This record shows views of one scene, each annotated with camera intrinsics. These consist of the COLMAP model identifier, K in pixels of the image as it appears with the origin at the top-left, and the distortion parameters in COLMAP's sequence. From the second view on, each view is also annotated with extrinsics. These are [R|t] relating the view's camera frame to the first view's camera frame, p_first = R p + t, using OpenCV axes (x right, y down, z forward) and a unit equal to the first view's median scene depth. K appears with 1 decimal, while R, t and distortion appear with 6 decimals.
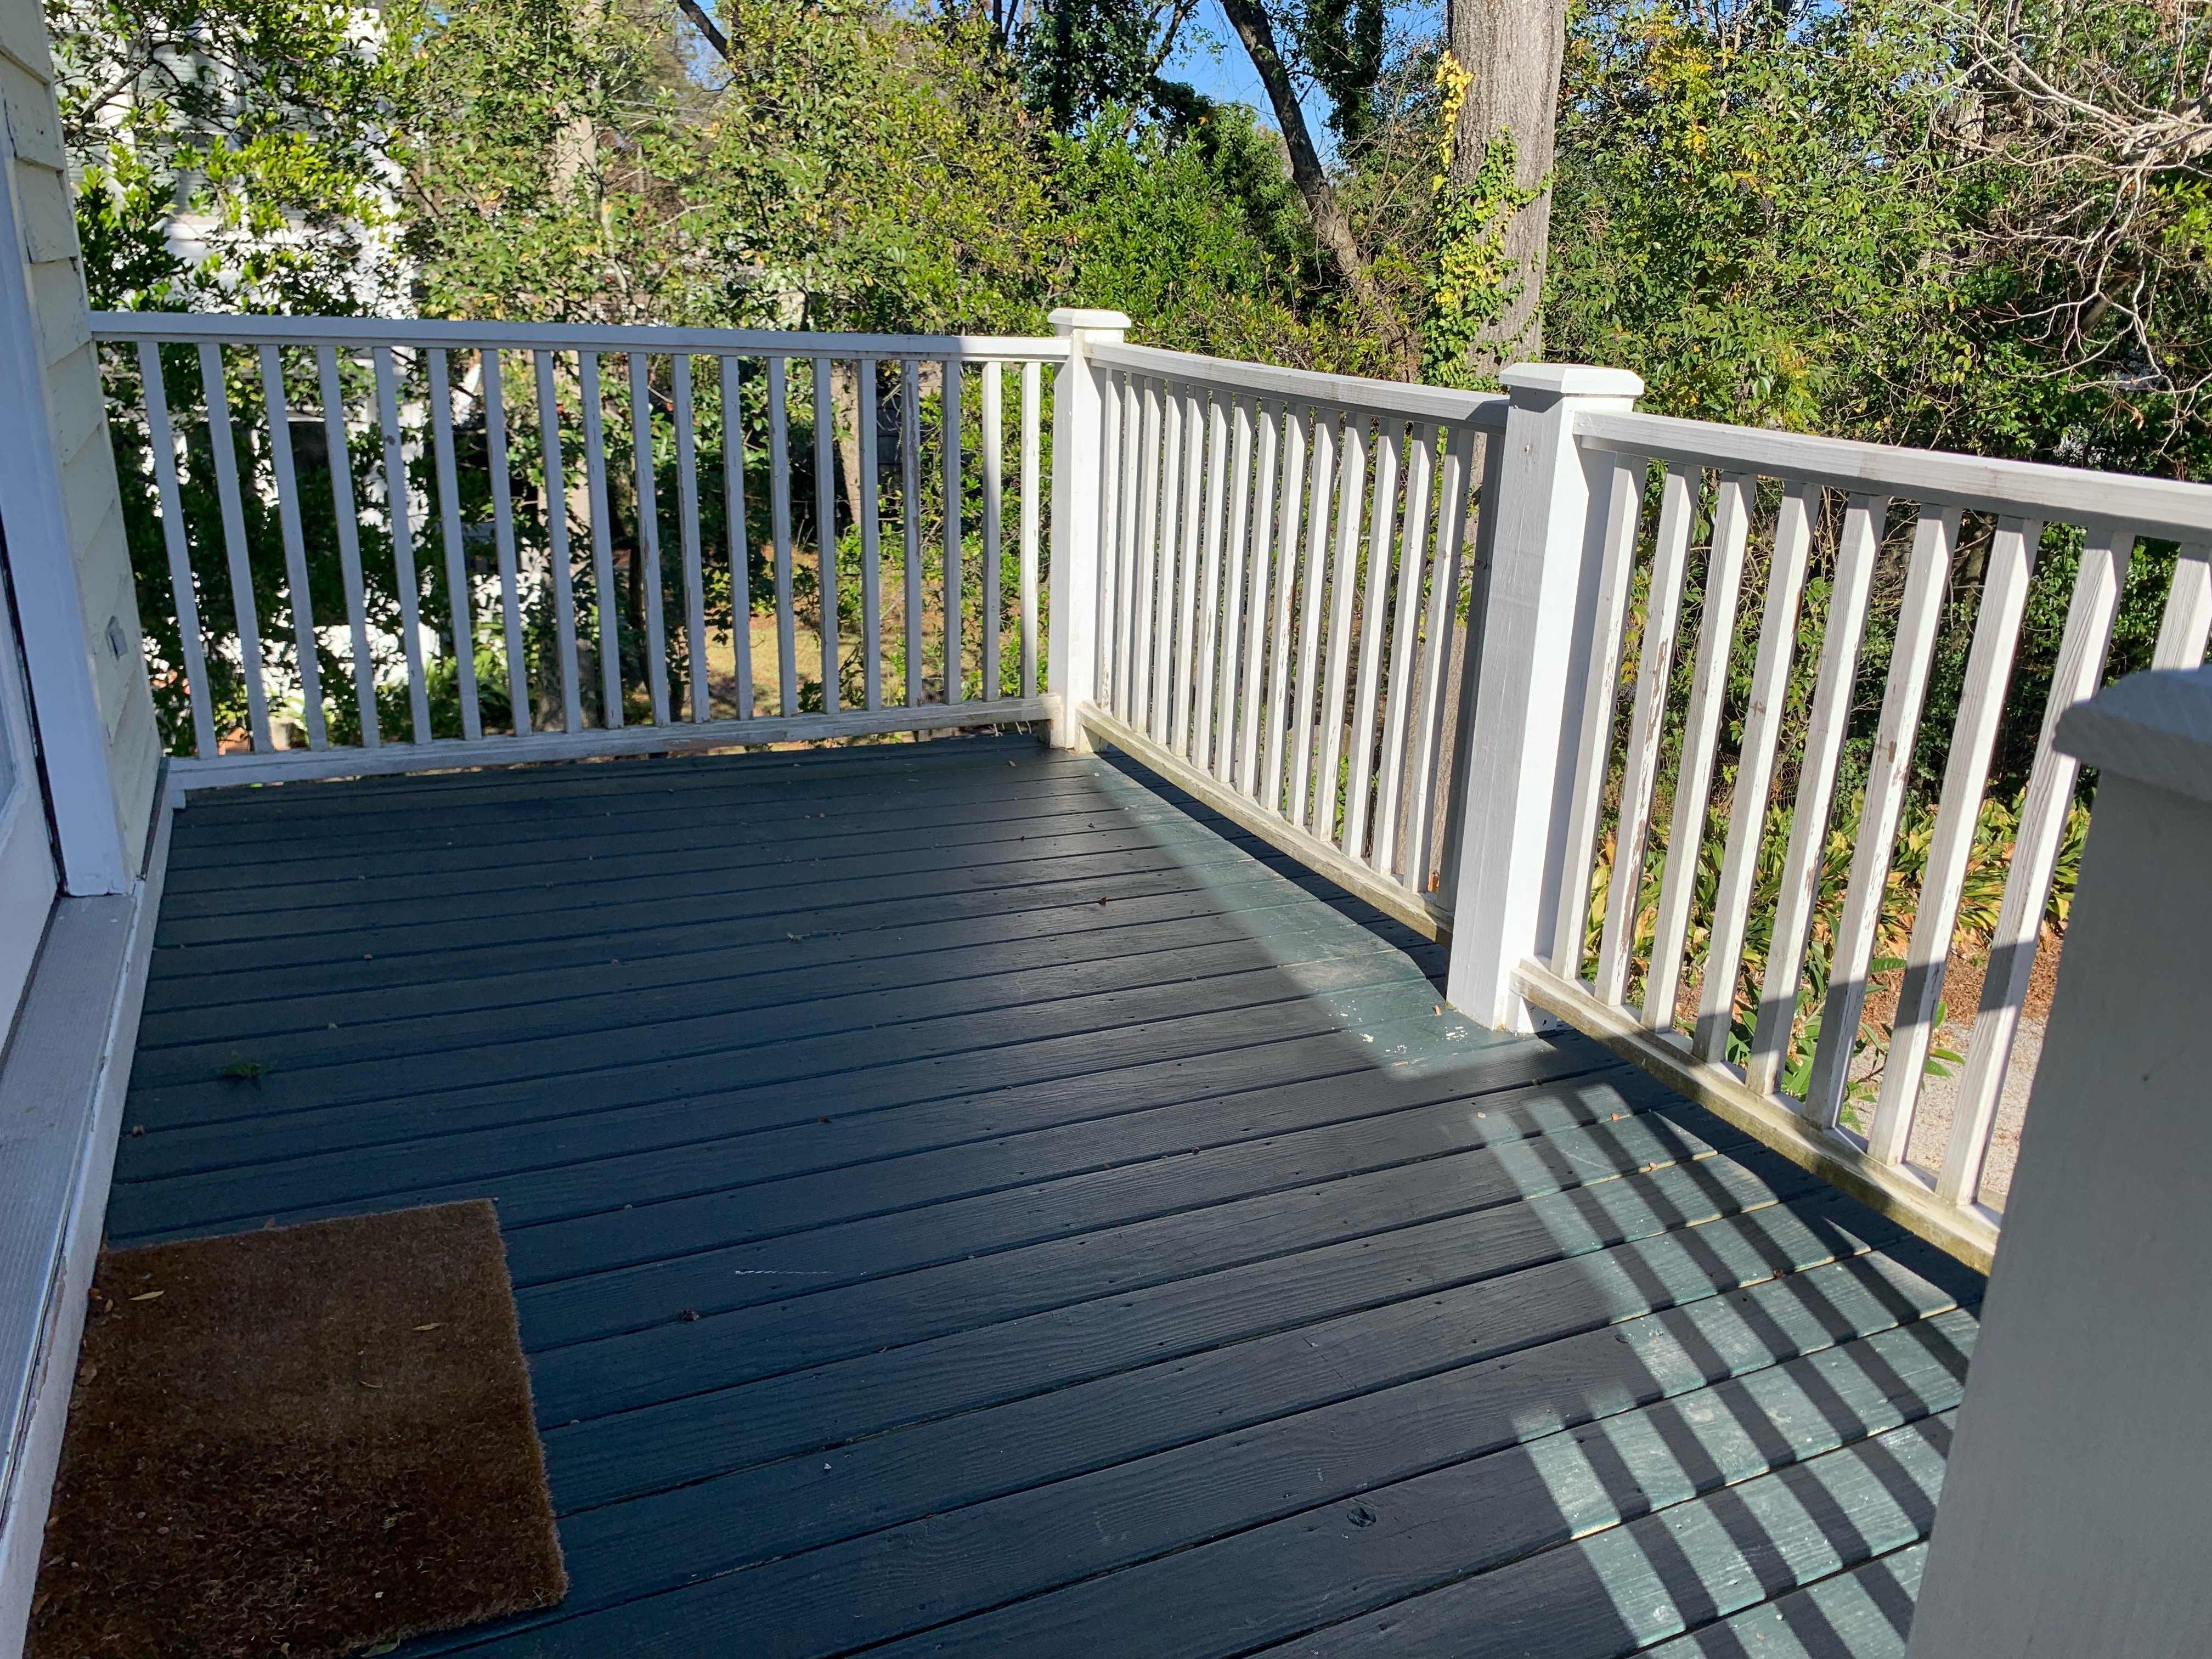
lens RADIAL K [[1695.6, 0, 1090.3], [0, 1695.6, 808.5], [0, 0, 1]] dist [0.063517, -0.071830]
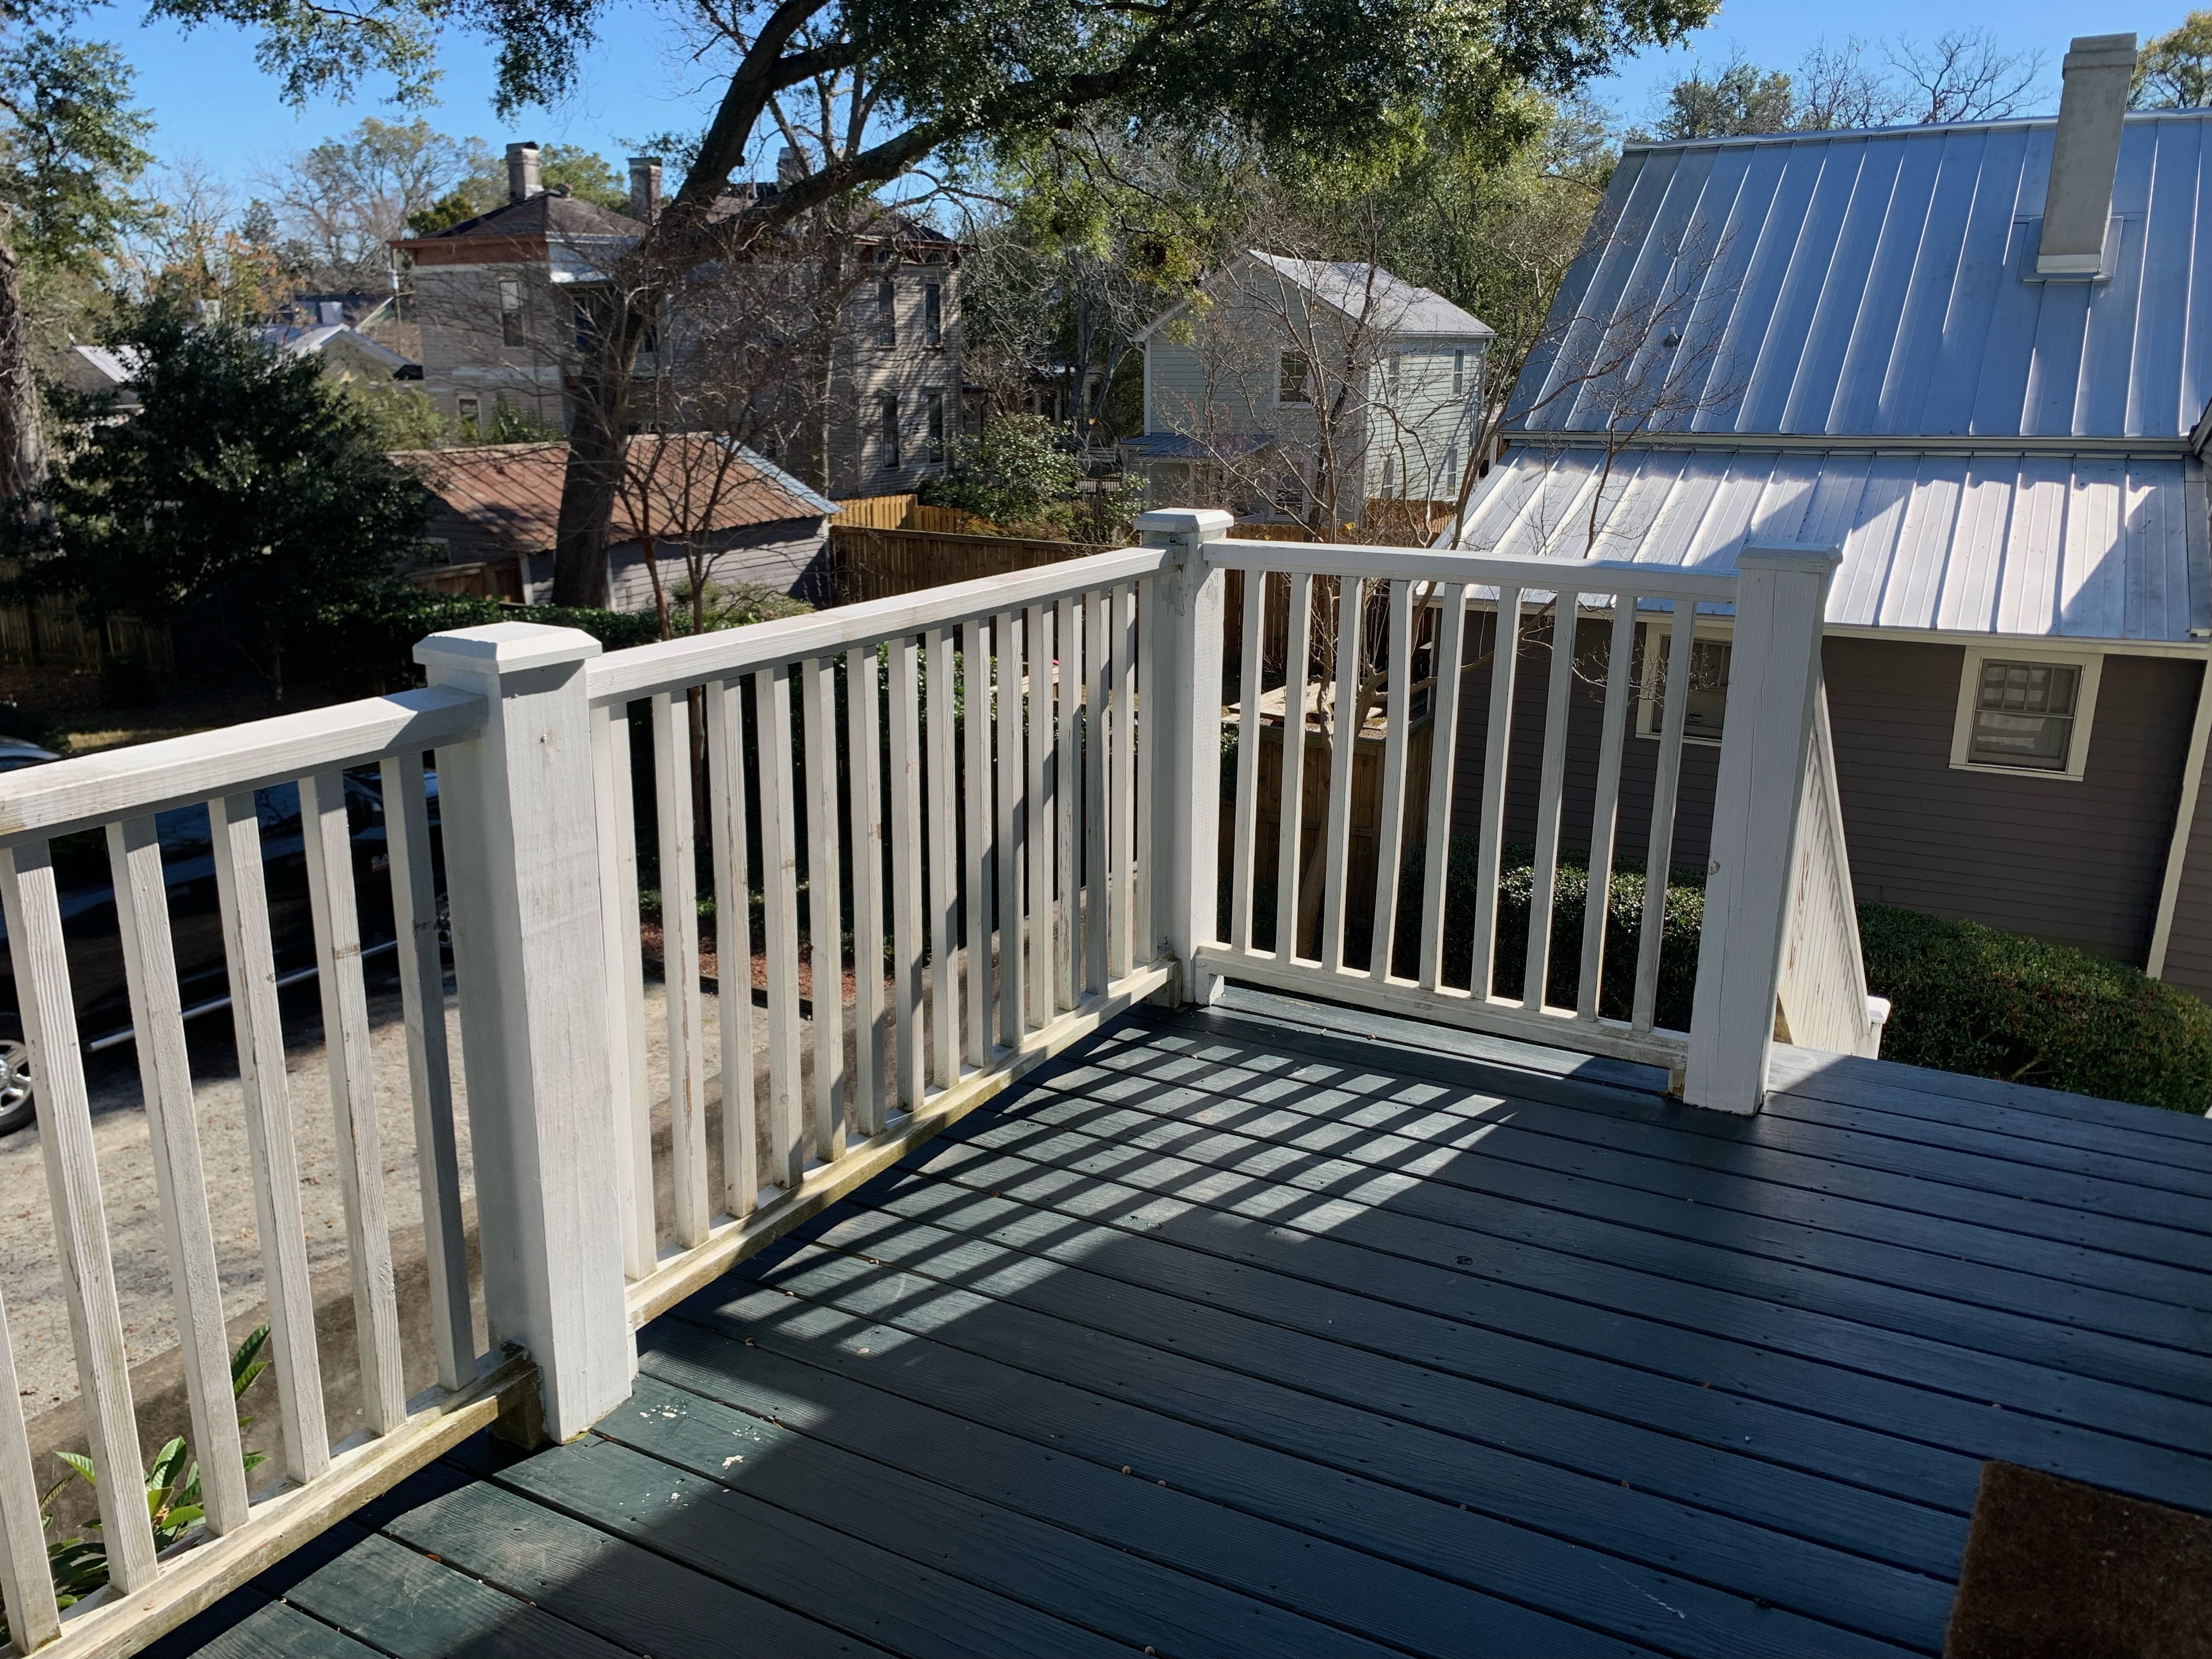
lens RADIAL K [[1695.6, 0, 1090.3], [0, 1695.6, 808.5], [0, 0, 1]] dist [0.063517, -0.071830]
pose [[-0.565551, -0.254863, 0.784345, -0.542086], [0.219592, 0.870183, 0.441092, -0.501962], [-0.794942, 0.421695, -0.436166, 1.224613]]
